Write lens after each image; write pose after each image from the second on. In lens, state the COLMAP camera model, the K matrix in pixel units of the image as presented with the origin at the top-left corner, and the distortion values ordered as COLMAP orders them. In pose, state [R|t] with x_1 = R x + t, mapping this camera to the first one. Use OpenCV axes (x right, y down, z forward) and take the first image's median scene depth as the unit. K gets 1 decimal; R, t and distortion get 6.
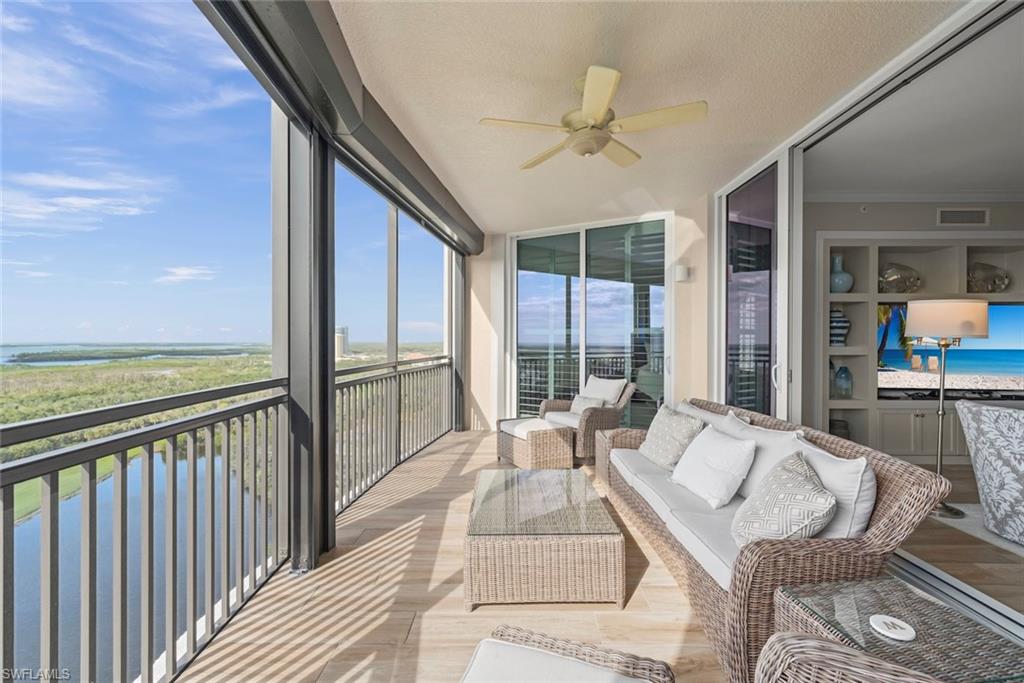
lens RADIAL K [[456.8, 0, 513.3], [0, 456.8, 342.4], [0, 0, 1]] dist [-0.011241, 0.000395]
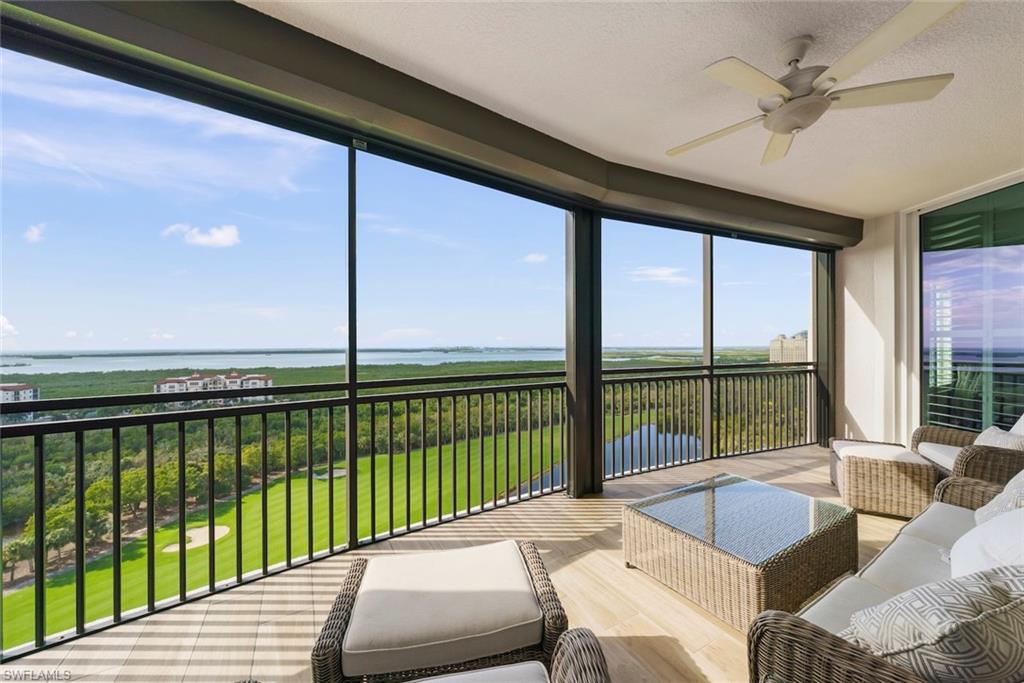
lens RADIAL K [[385.9, 0, 511.7], [0, 385.9, 342.6], [0, 0, 1]] dist [-0.002111, -0.000066]
pose [[0.467304, -0.009941, -0.884041, 0.262957], [0.000052, 0.999937, -0.011216, -0.001728], [0.884097, 0.005195, 0.467275, 0.090226]]
